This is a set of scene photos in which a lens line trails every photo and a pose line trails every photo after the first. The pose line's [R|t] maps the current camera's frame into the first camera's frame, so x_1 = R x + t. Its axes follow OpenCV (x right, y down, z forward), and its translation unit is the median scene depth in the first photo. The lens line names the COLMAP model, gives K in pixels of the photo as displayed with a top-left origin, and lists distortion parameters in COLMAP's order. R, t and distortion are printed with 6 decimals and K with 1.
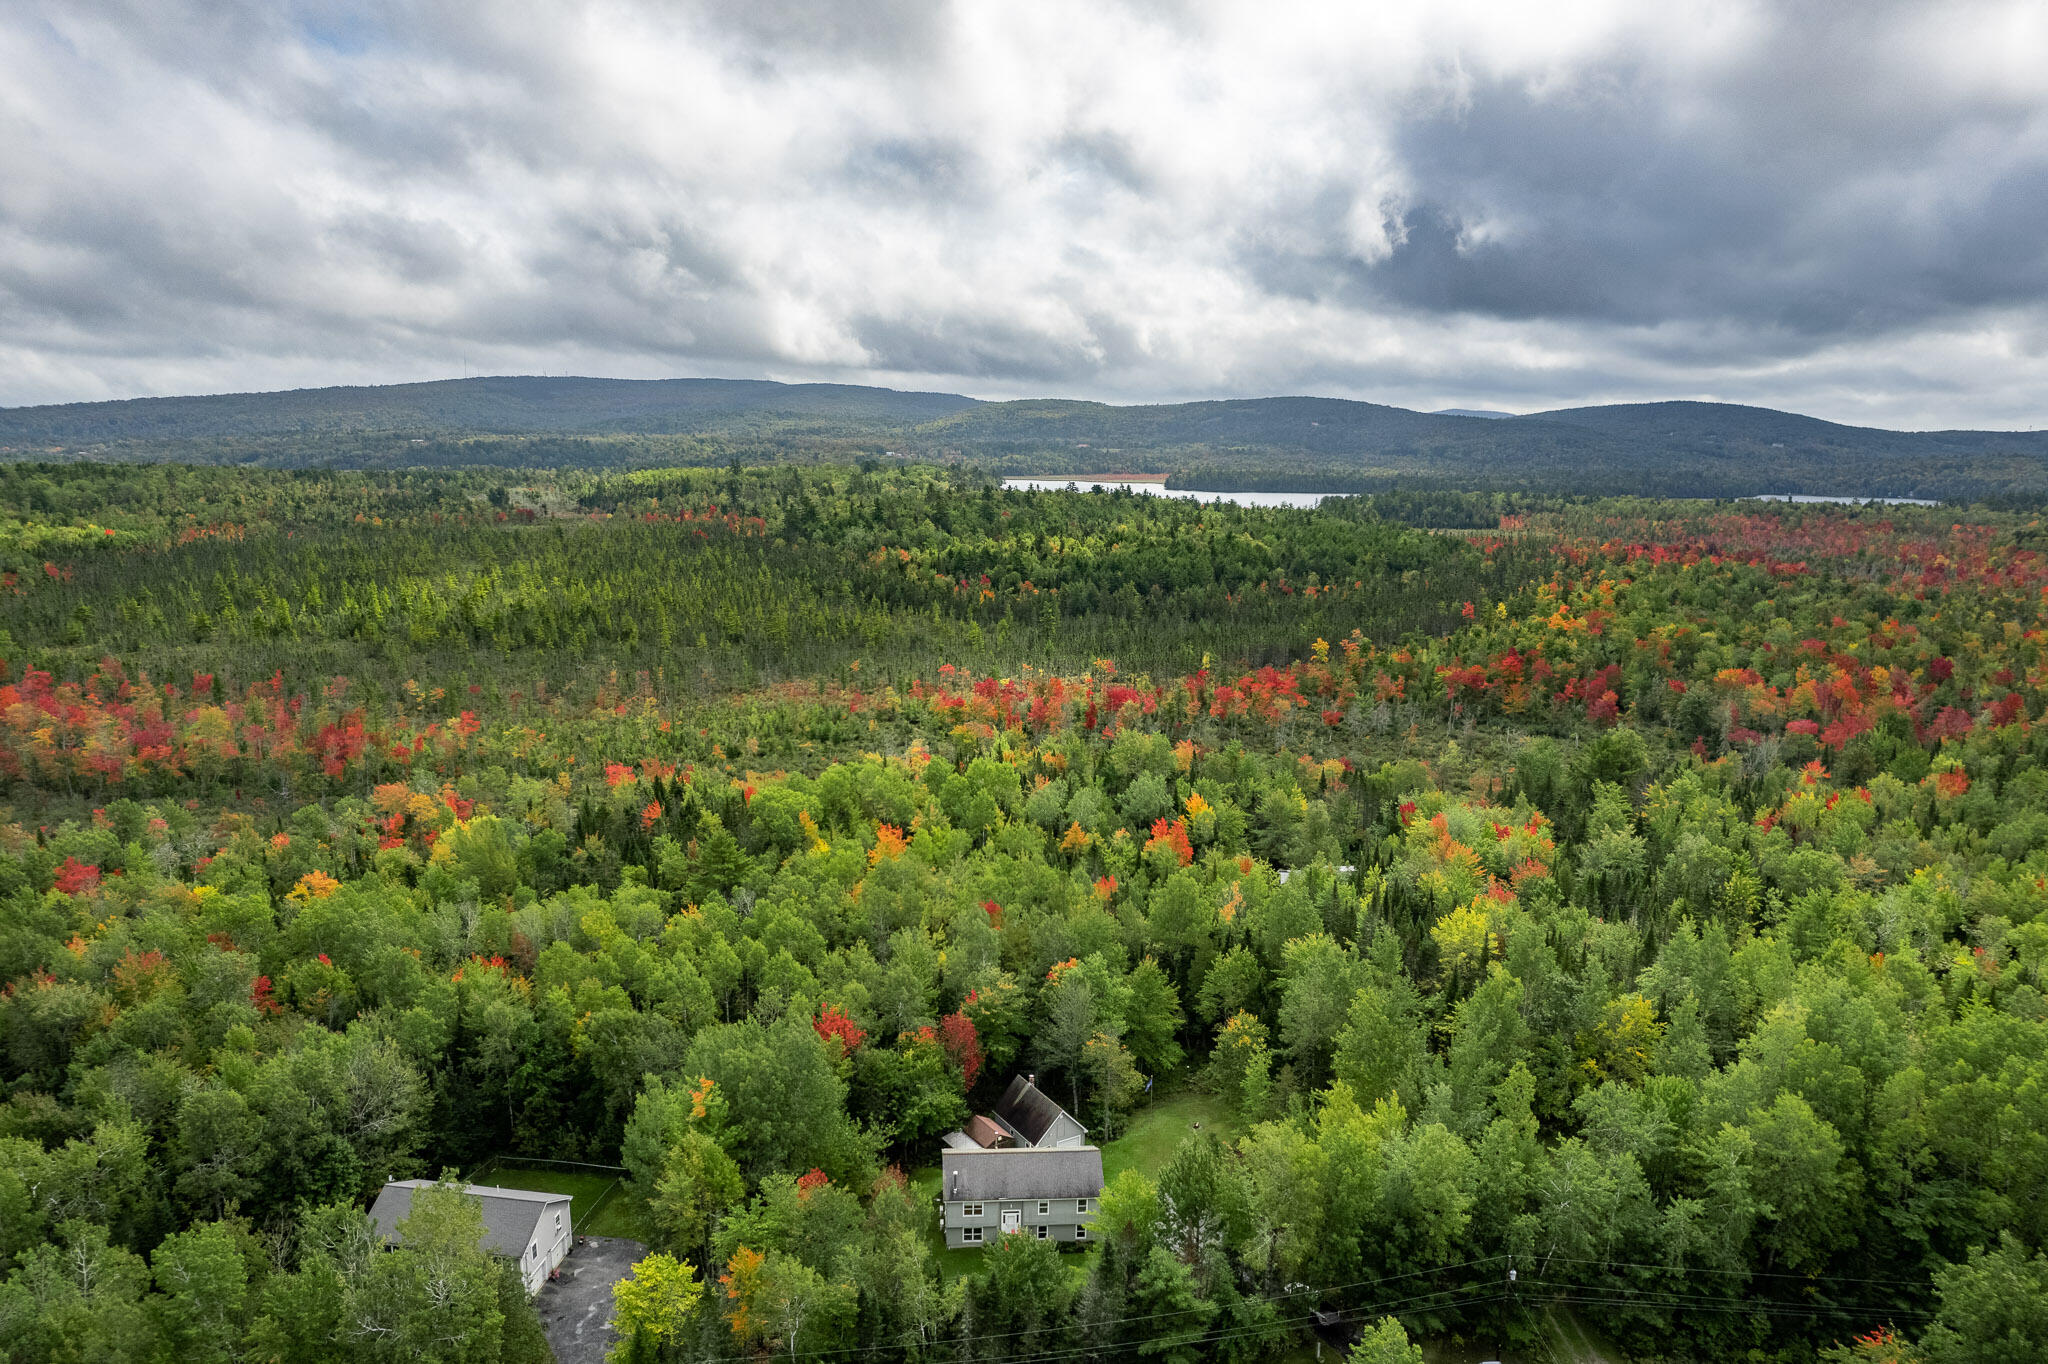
lens RADIAL K [[1551.6, 0, 1030.6], [0, 1551.6, 621.5], [0, 0, 1]] dist [-0.004286, -0.000920]
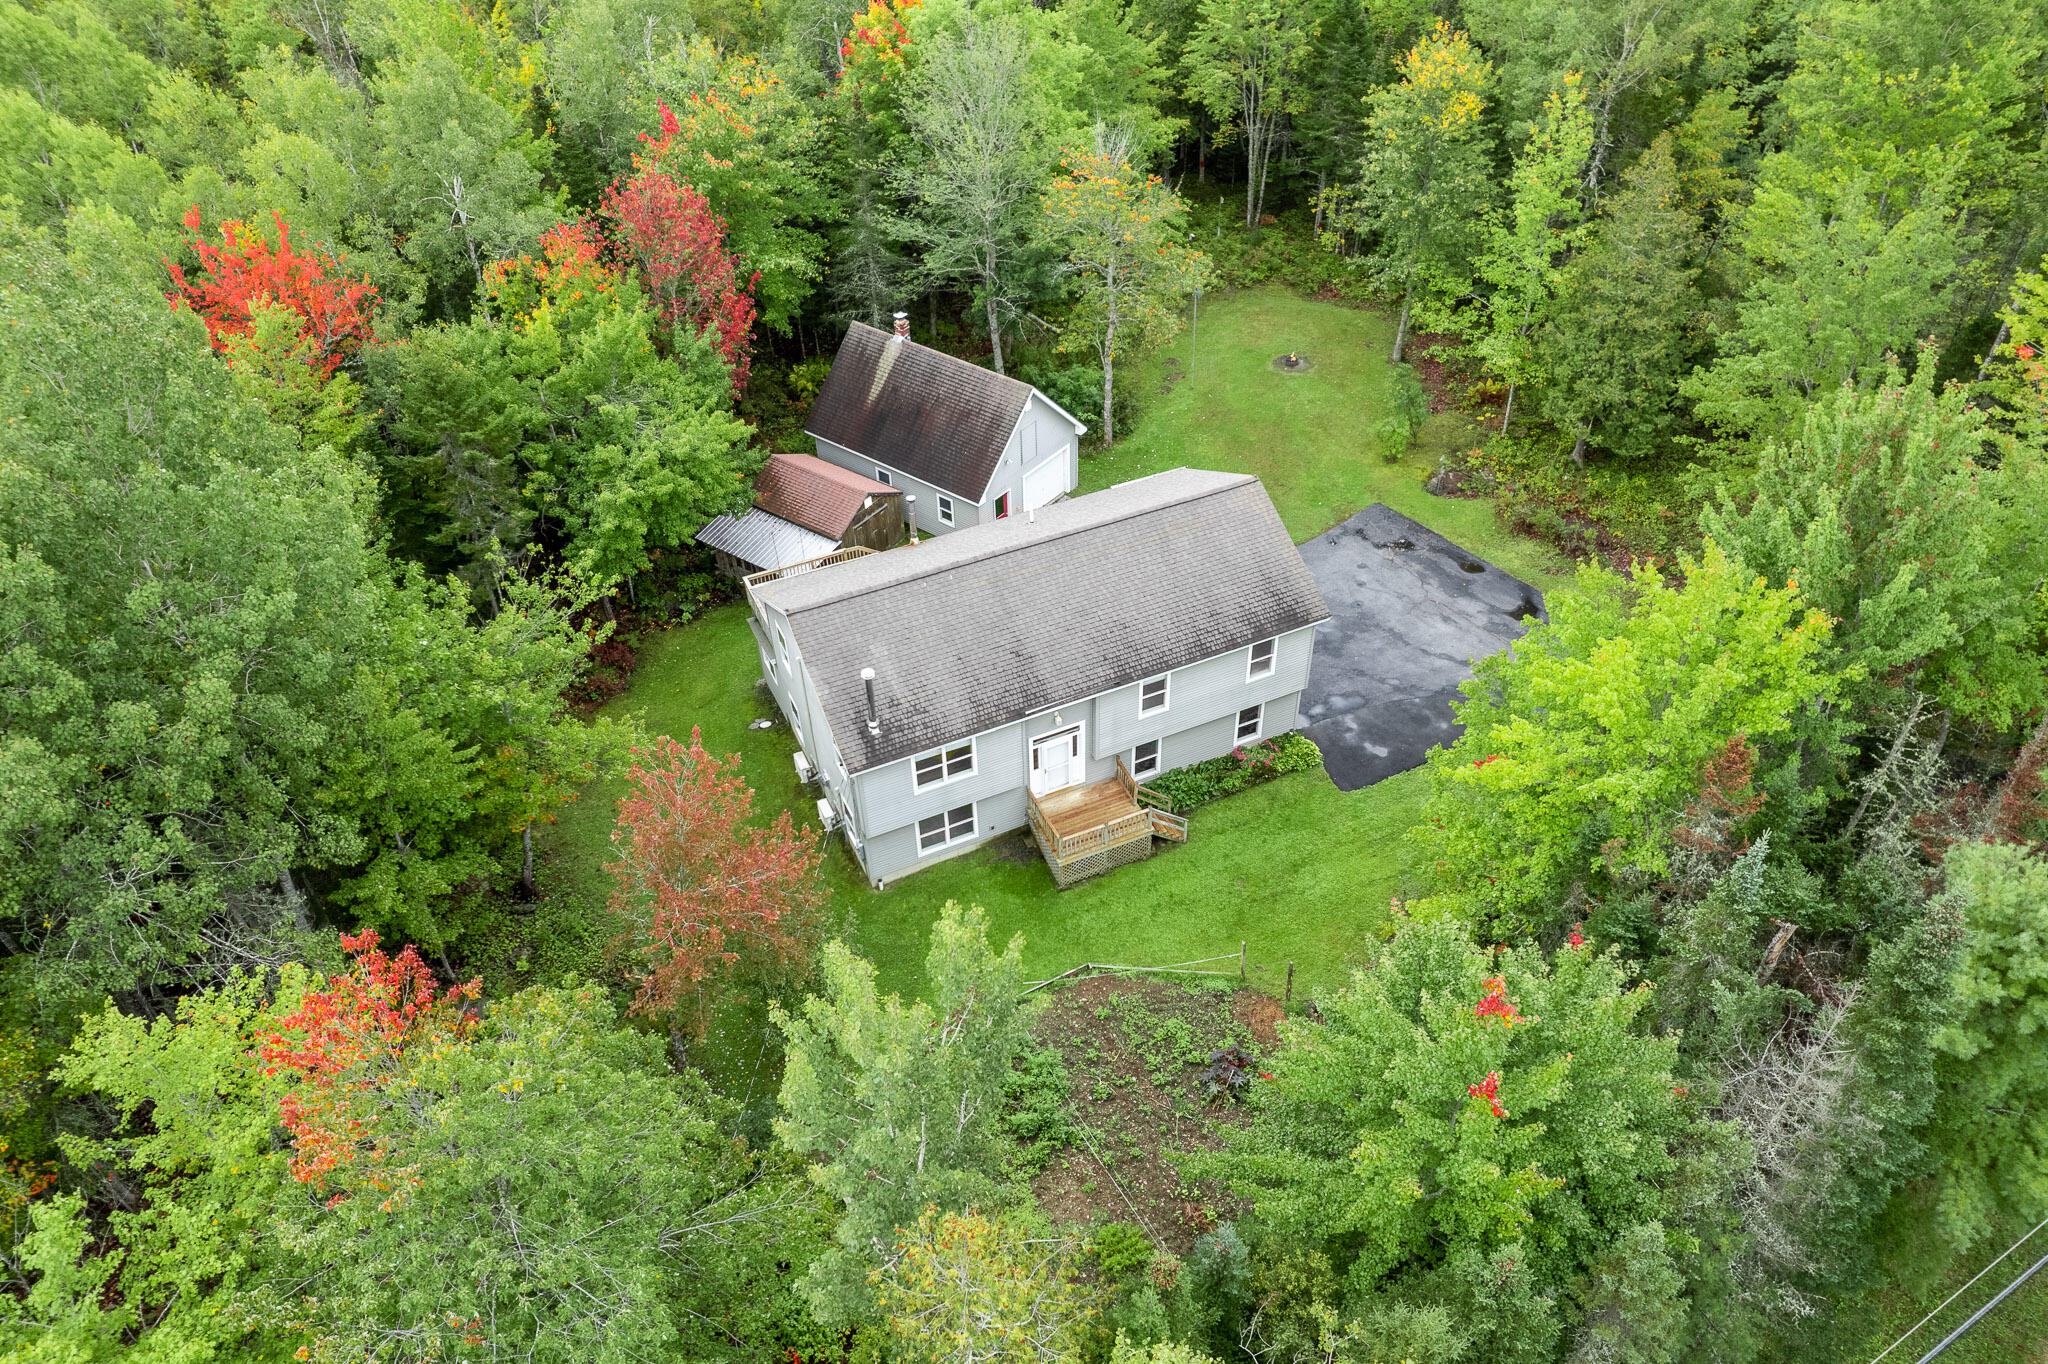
lens RADIAL K [[1551.6, 0, 1030.6], [0, 1551.6, 621.5], [0, 0, 1]] dist [-0.004286, -0.000920]
pose [[0.932594, -0.250407, 0.259931, -0.082588], [0.105521, 0.877876, 0.467118, 0.197253], [-0.345157, -0.408203, 0.845125, 0.680301]]
